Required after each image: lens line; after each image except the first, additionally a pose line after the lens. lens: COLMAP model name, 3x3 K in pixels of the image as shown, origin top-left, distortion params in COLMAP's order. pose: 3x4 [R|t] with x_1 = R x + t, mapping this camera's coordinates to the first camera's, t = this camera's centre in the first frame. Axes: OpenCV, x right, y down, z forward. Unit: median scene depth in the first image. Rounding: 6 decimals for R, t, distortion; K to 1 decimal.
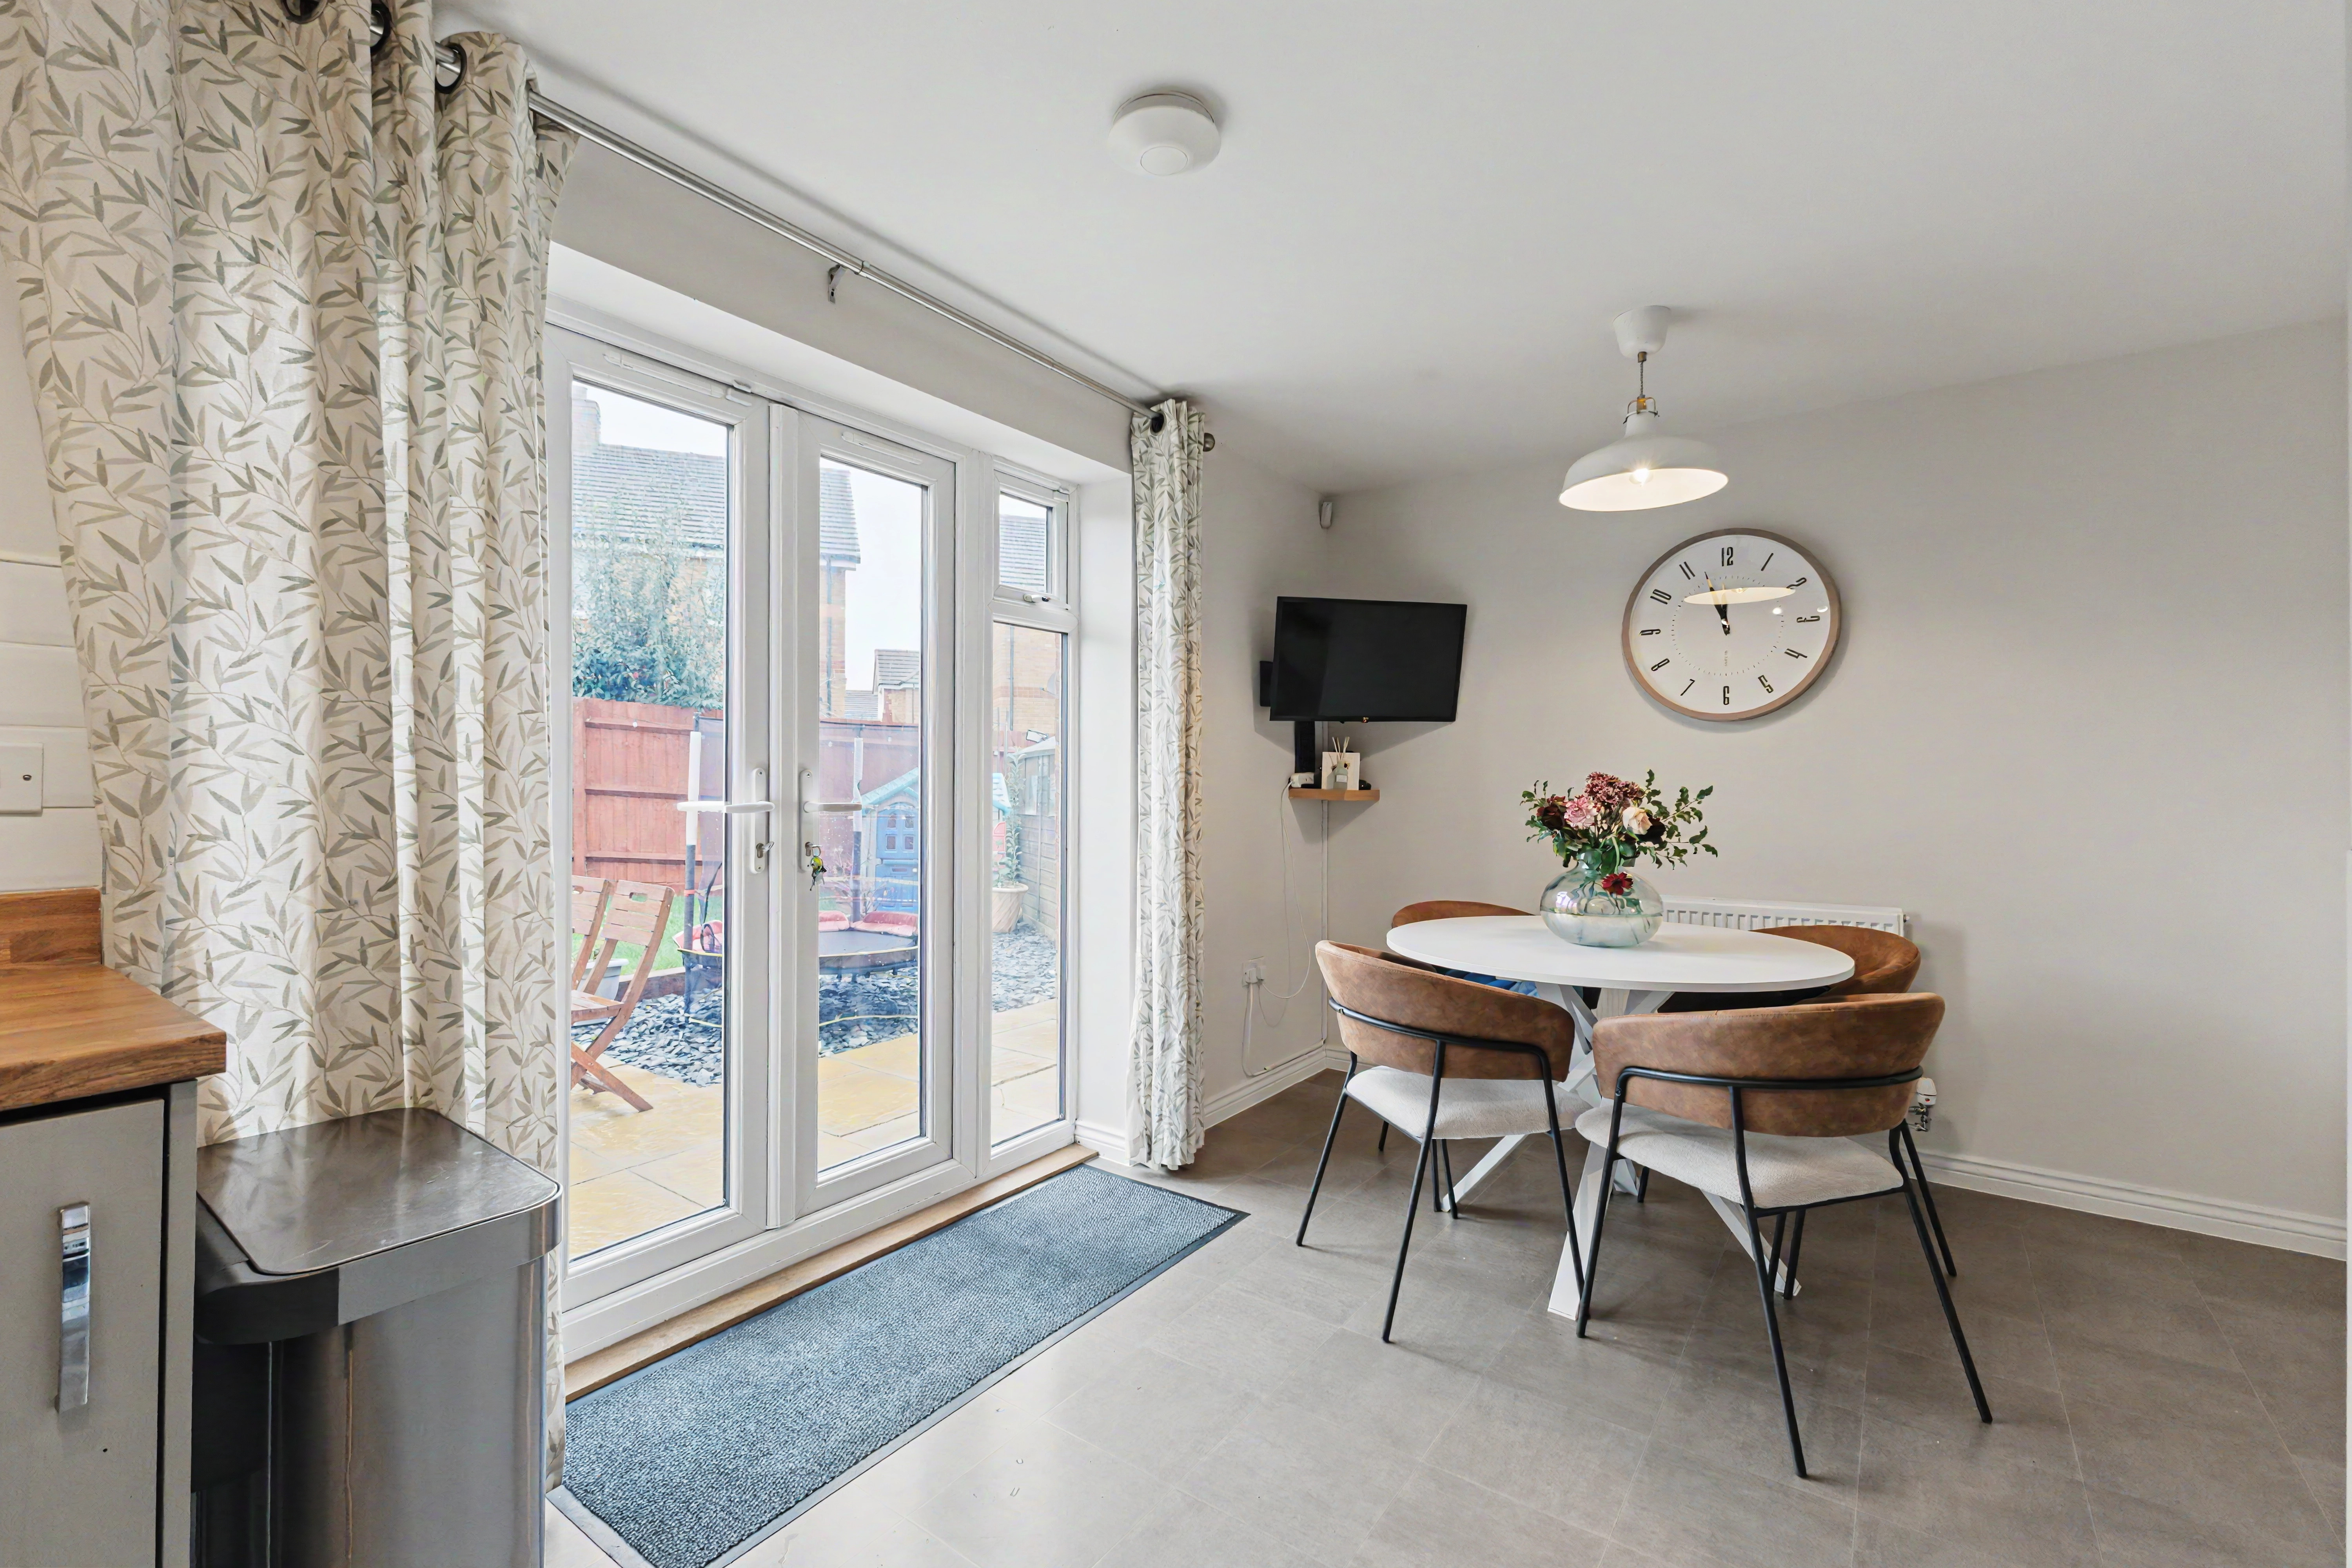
lens RADIAL K [[1023.4, 0, 1193.0], [0, 1023.4, 788.9], [0, 0, 1]] dist [0.001588, -0.000383]
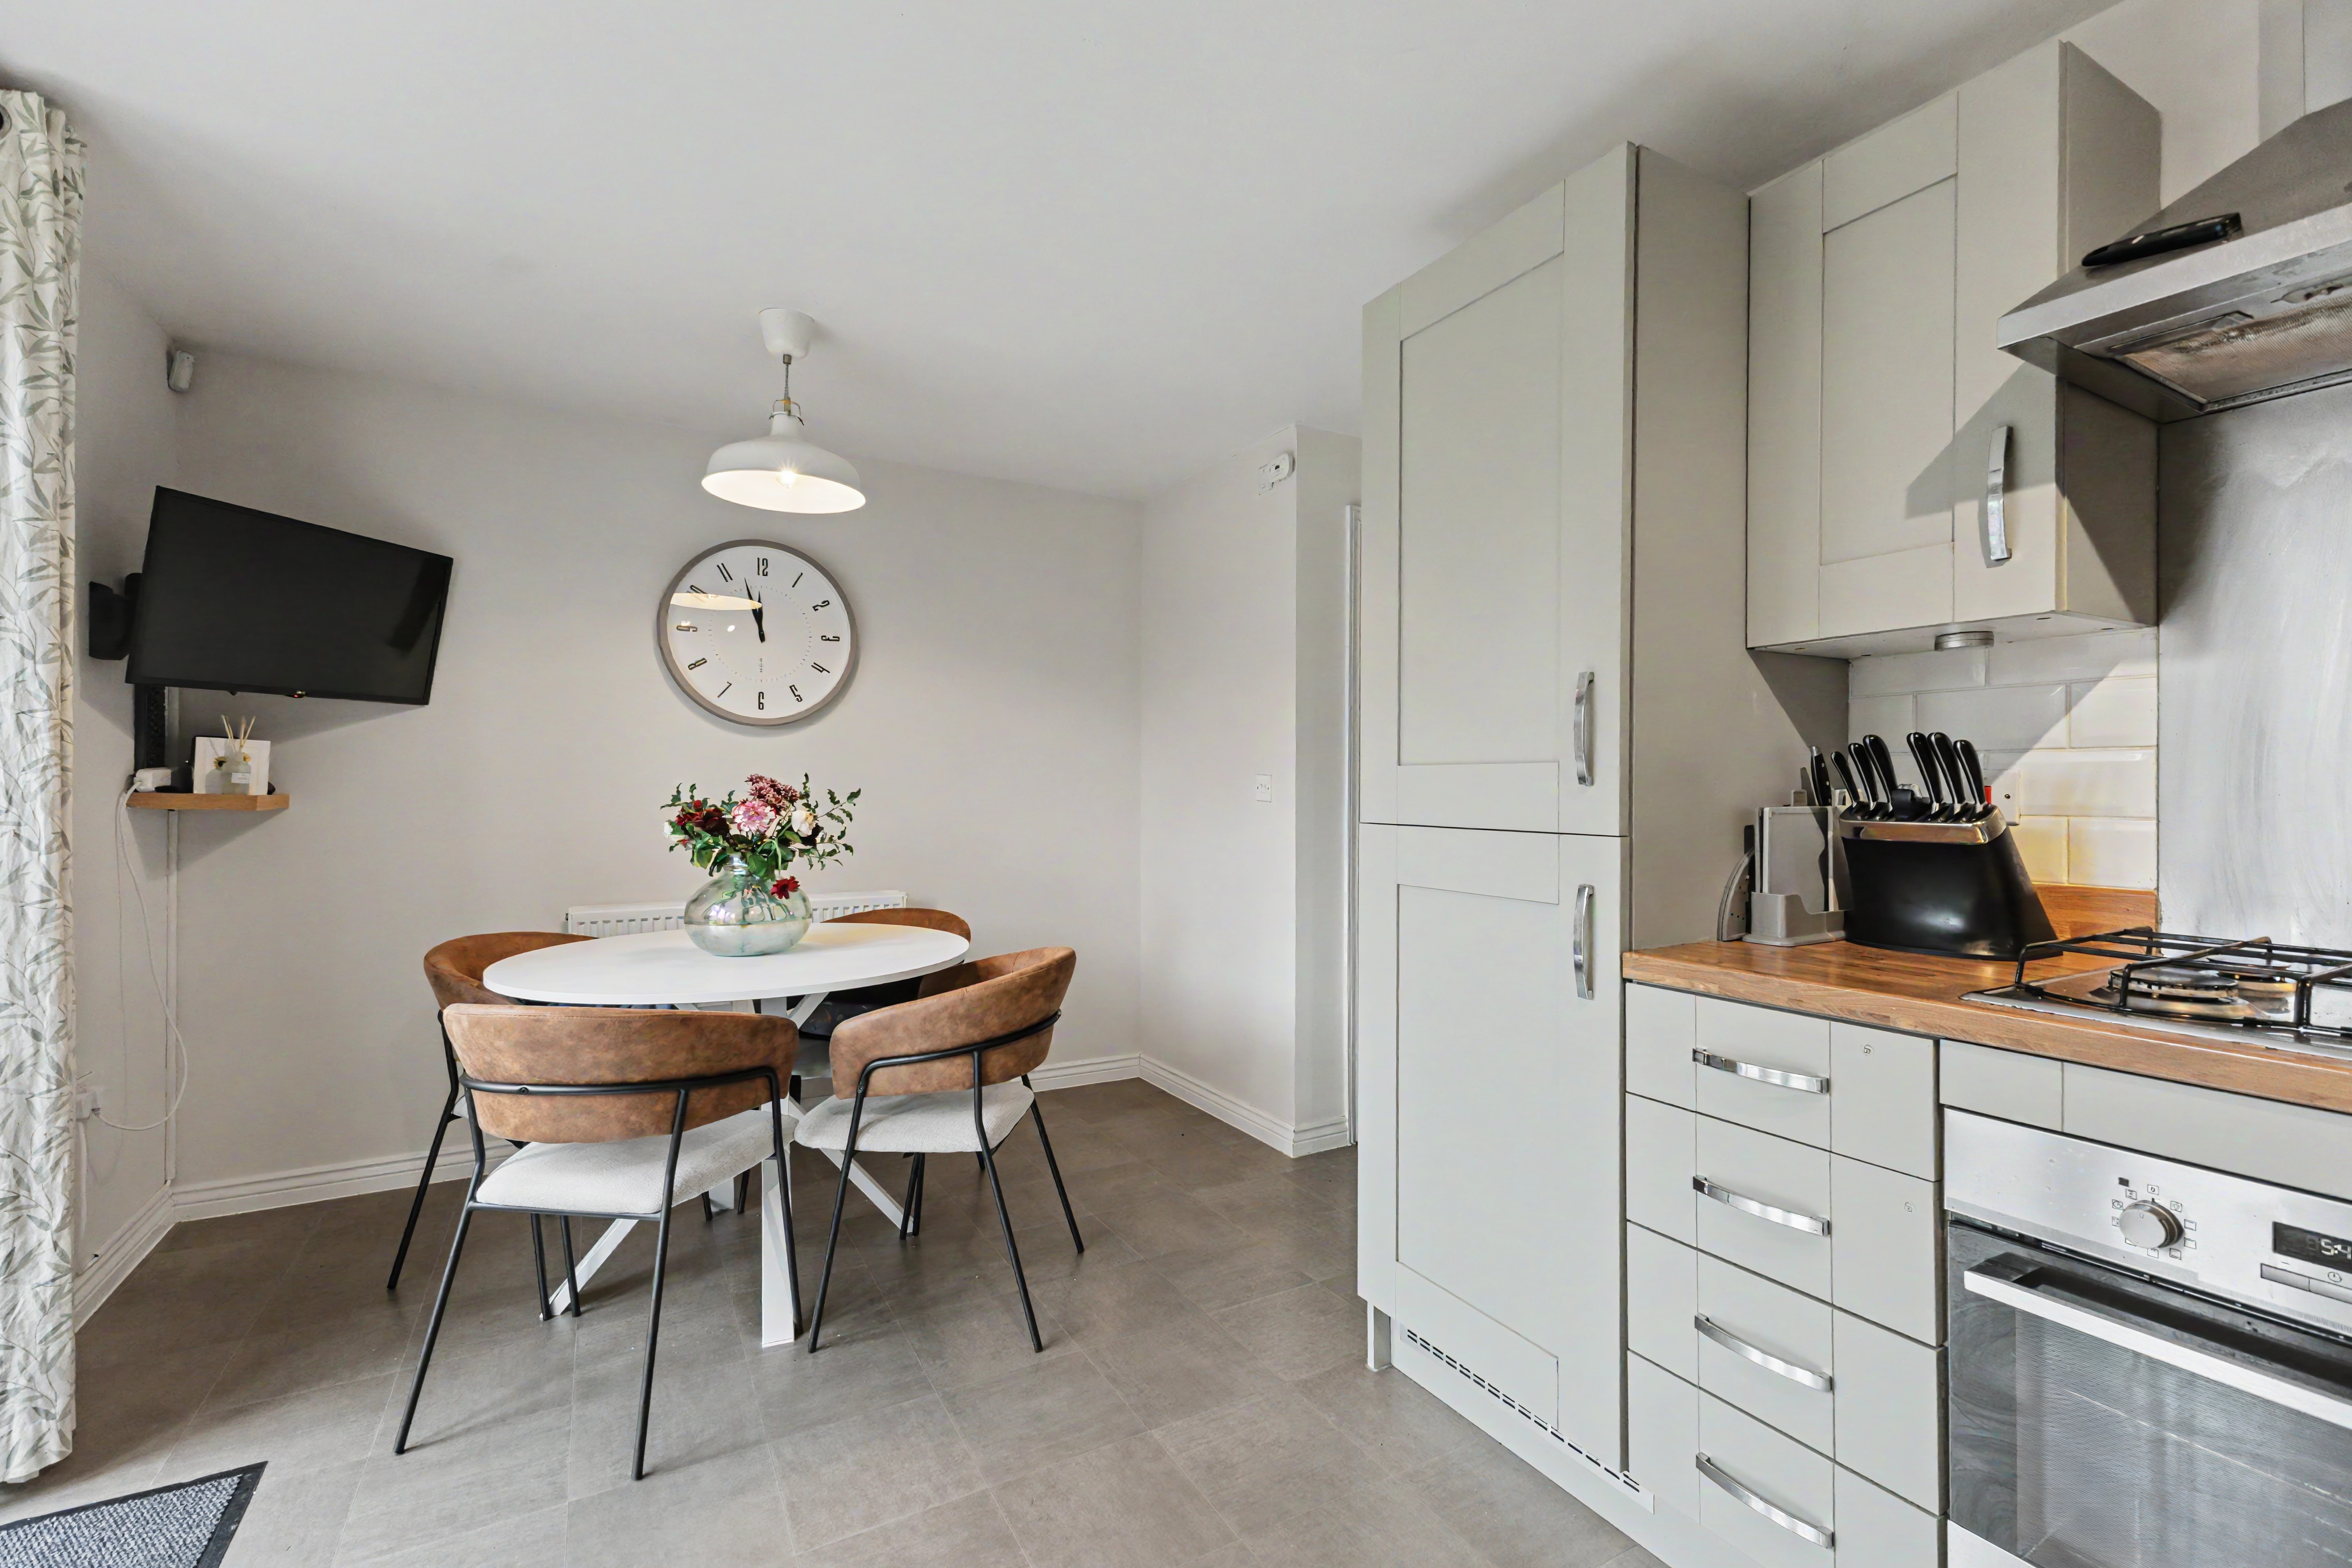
lens RADIAL K [[1023.4, 0, 1191.4], [0, 1023.4, 789.0], [0, 0, 1]] dist [0.001588, -0.000383]
pose [[0.411632, -0.001565, 0.911349, -0.307219], [0.003025, 0.999995, 0.000350, -0.001535], [-0.911345, 0.002613, 0.411635, 0.226509]]
